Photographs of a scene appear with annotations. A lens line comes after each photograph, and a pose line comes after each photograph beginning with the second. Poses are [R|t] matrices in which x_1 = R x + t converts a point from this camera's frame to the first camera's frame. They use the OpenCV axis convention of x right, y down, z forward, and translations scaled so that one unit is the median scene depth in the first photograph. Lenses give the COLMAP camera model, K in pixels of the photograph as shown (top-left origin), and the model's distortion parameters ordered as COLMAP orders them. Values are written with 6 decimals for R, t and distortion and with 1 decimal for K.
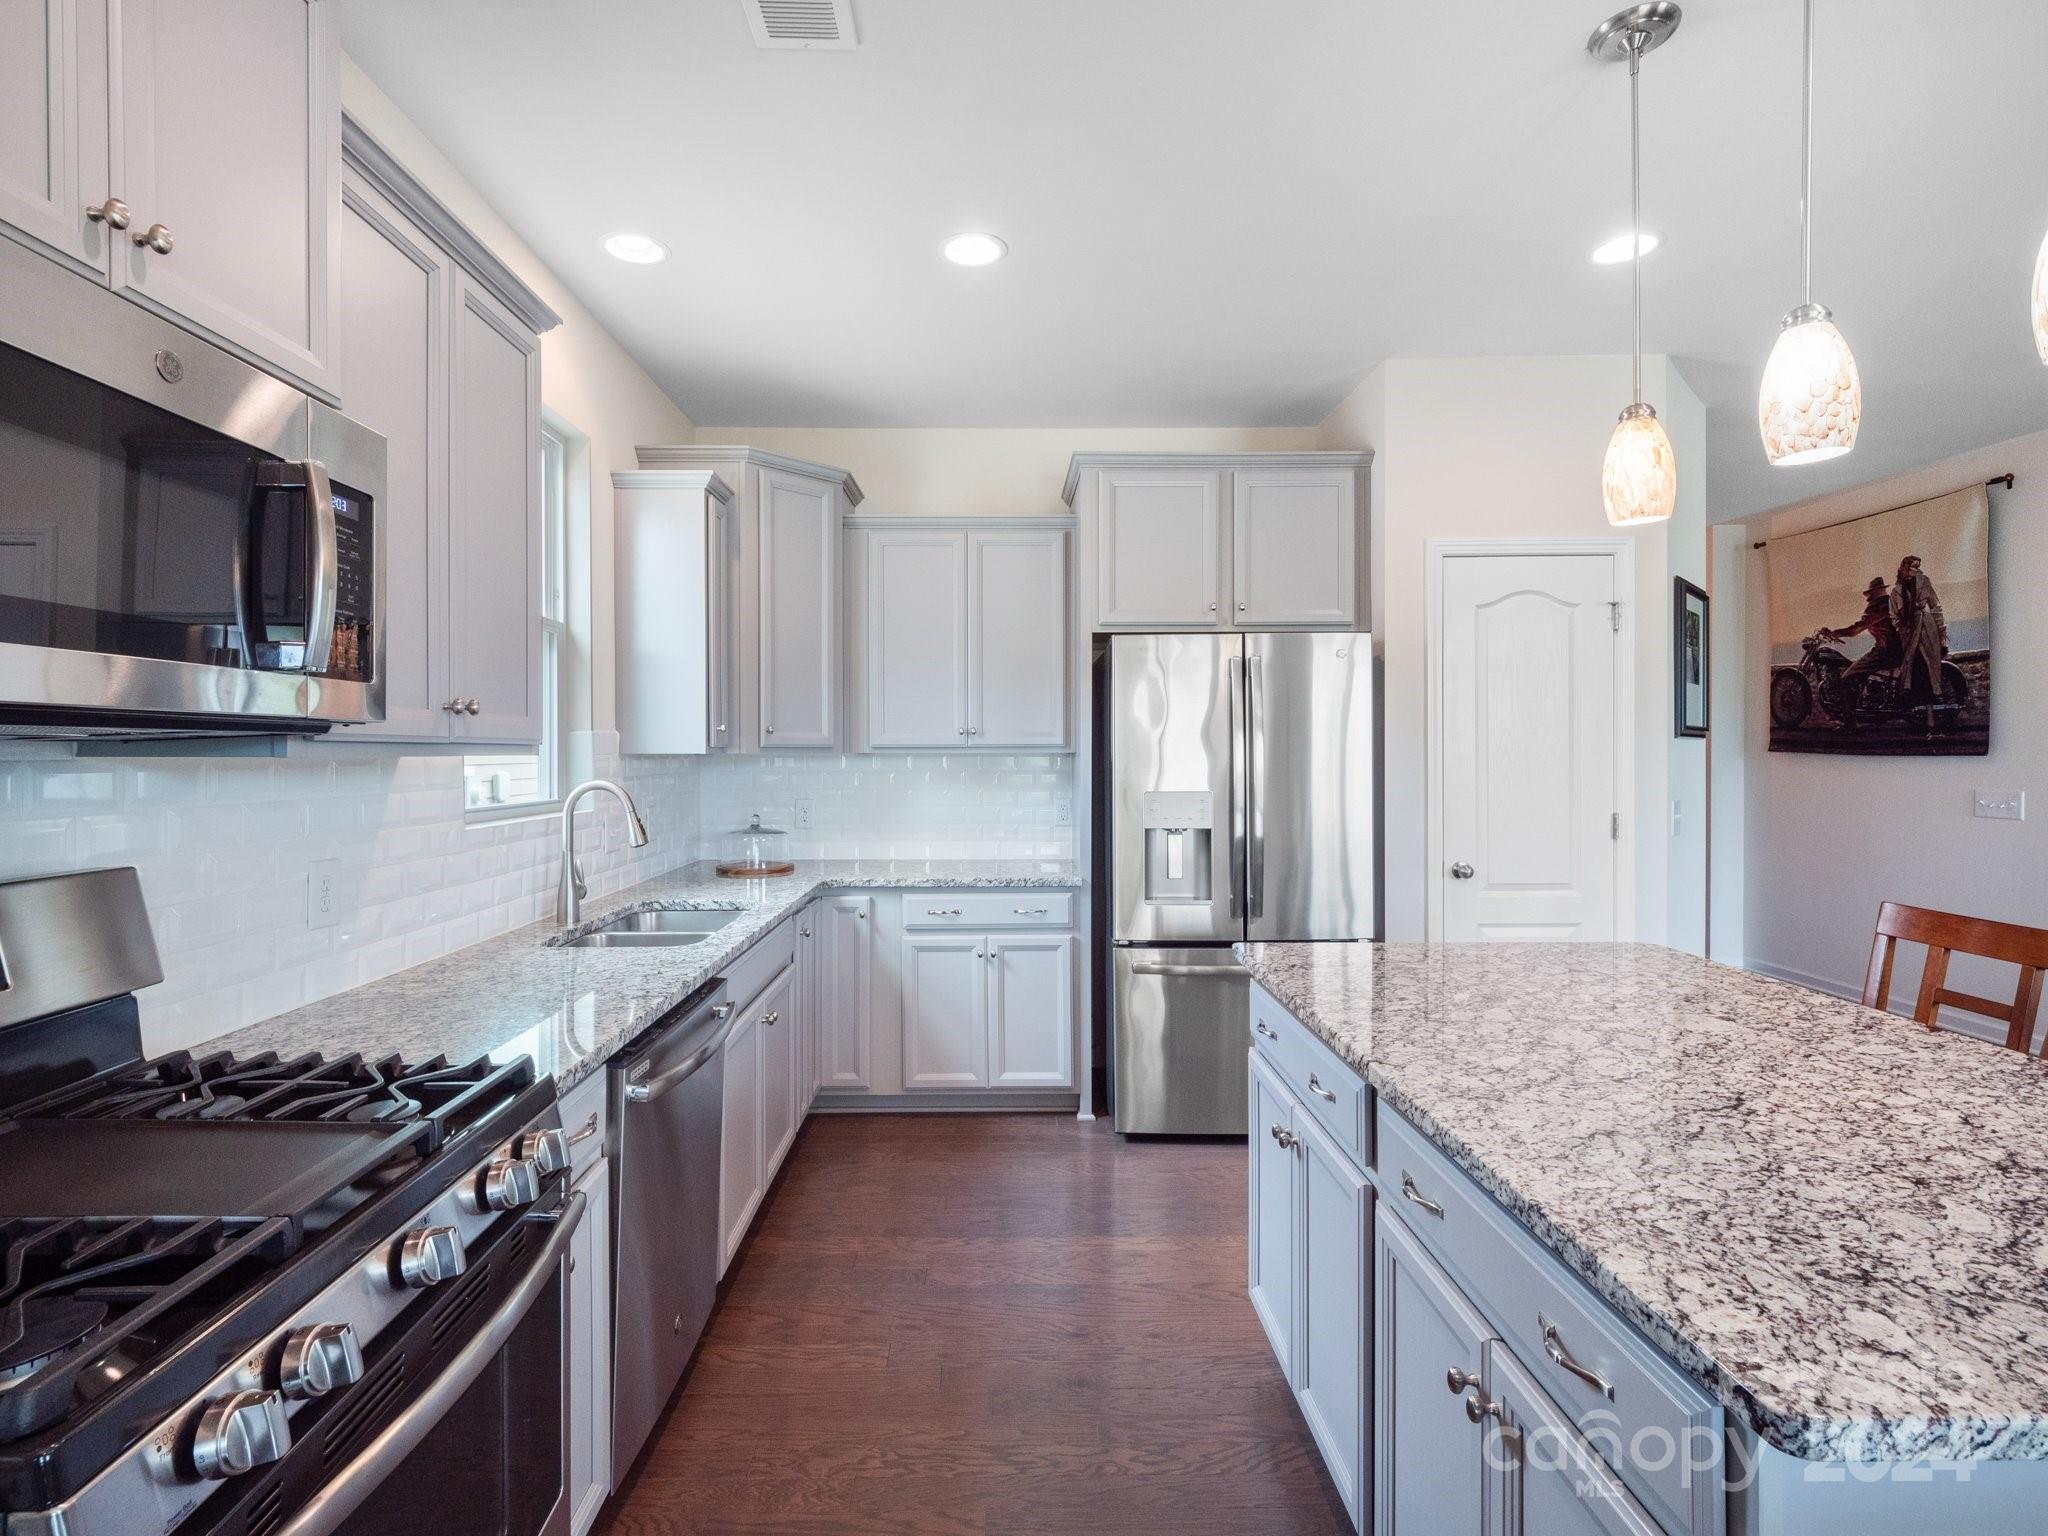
lens RADIAL K [[990.3, 0, 1013.6], [0, 990.3, 751.2], [0, 0, 1]] dist [0.000275, -0.000216]
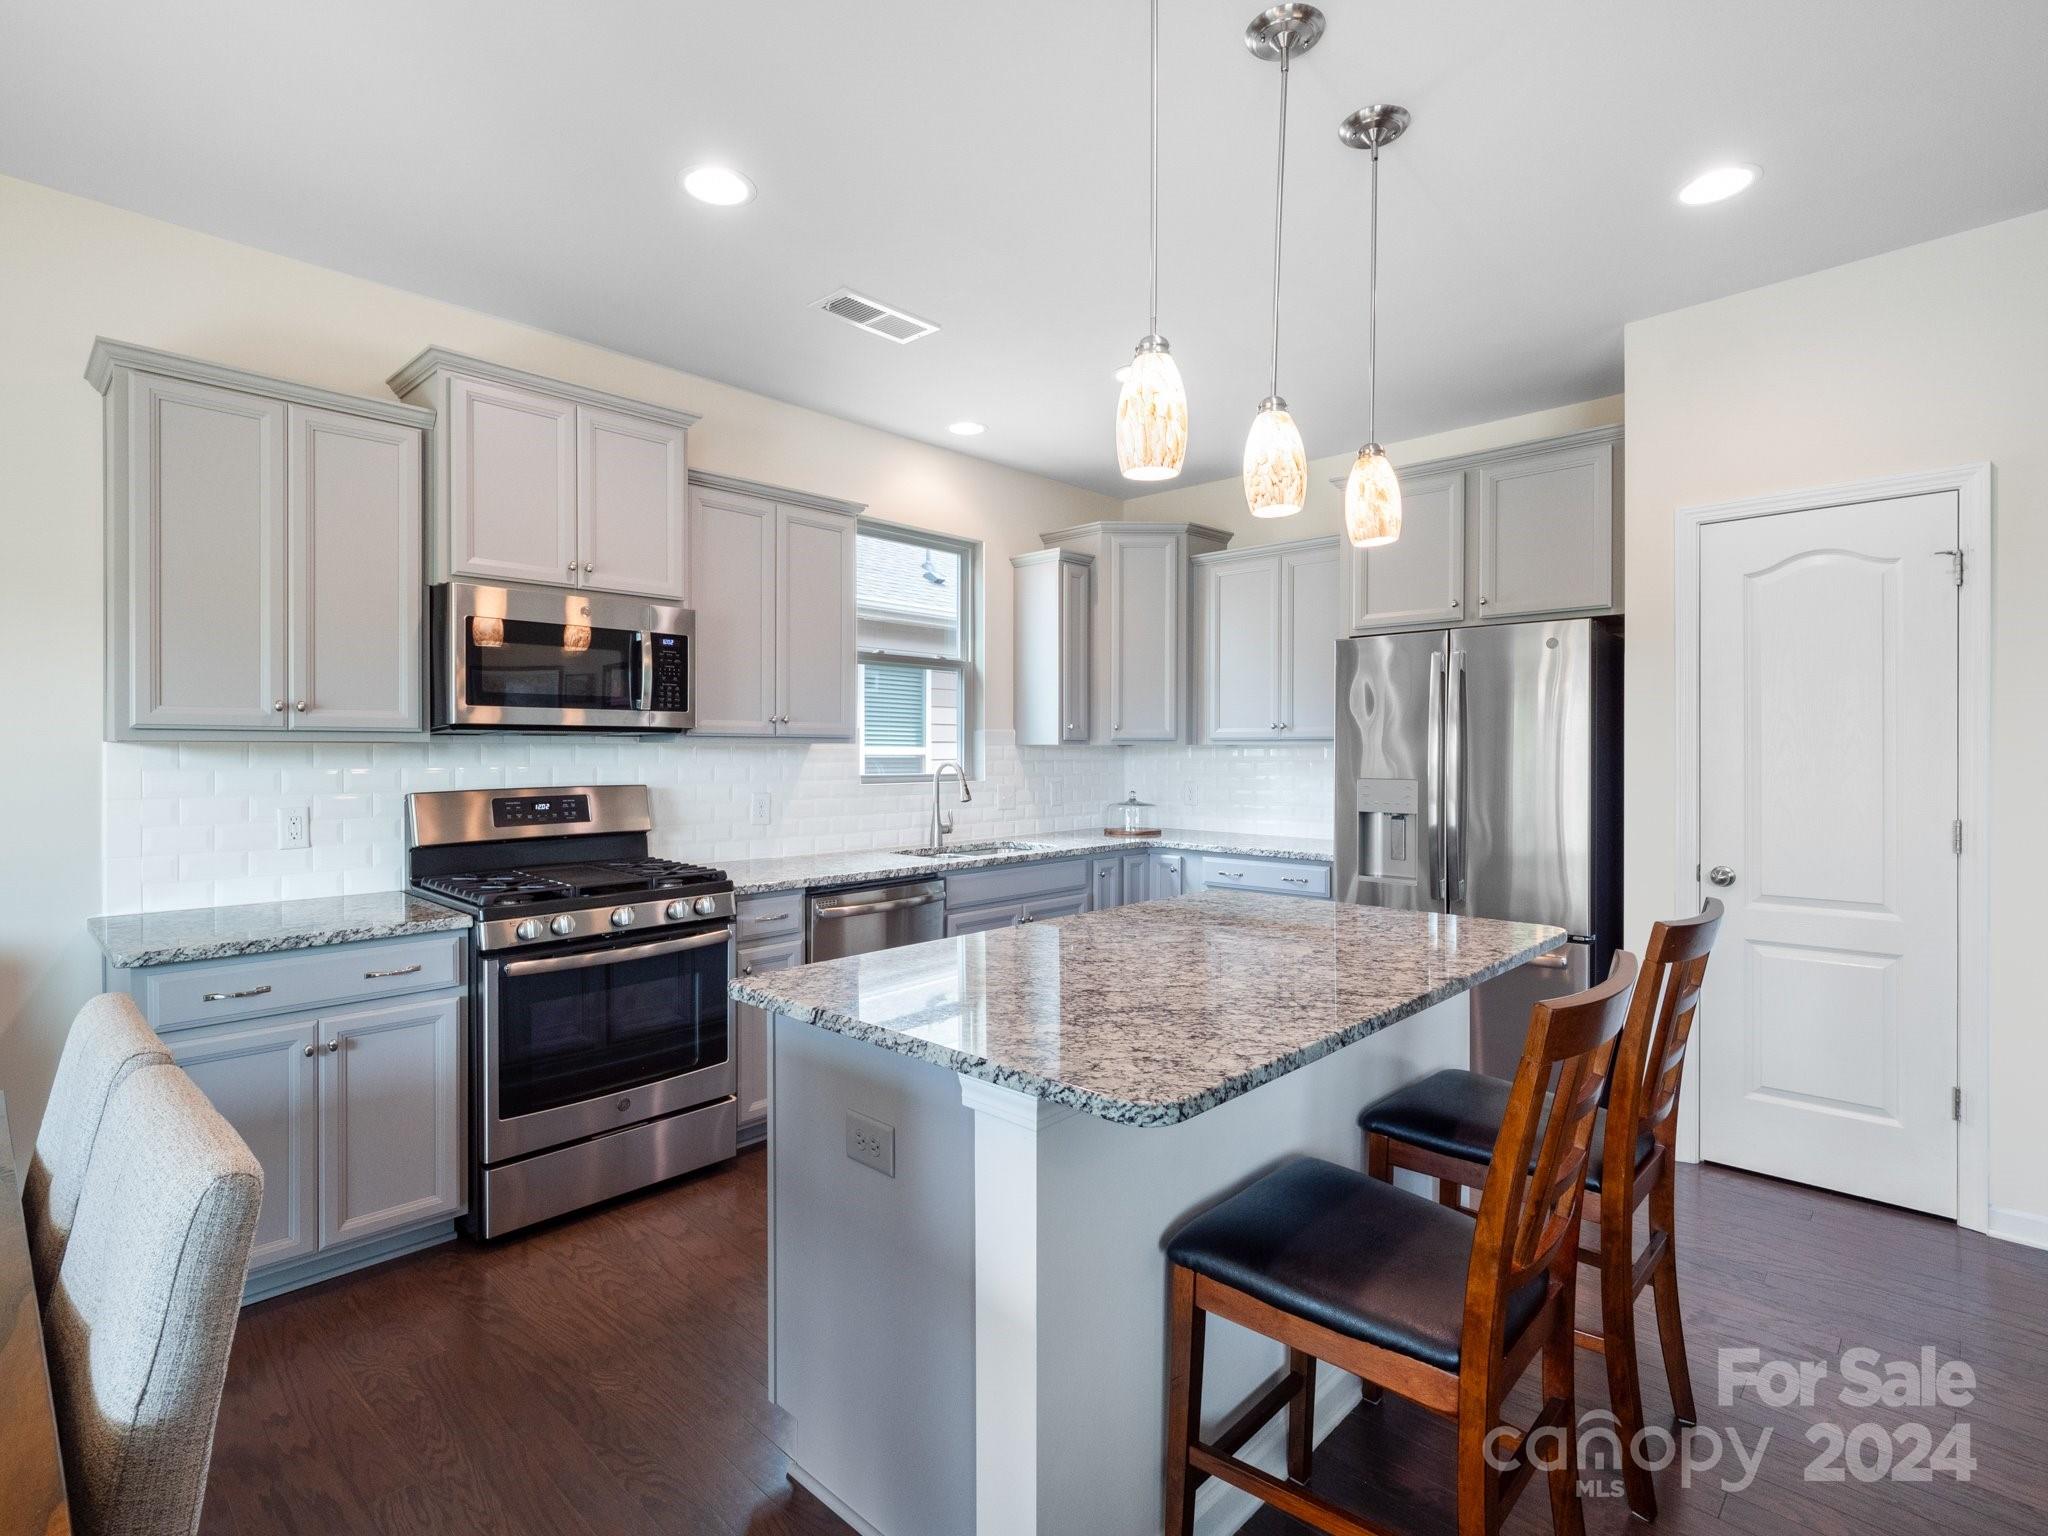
lens RADIAL K [[1013.2, 0, 1025.0], [0, 1013.2, 749.4], [0, 0, 1]] dist [-0.027505, -0.000163]
pose [[0.710399, 0.001619, -0.703797, 0.640987], [-0.003792, 0.999992, -0.001527, 0.010501], [0.703789, 0.003754, 0.710399, -0.071906]]
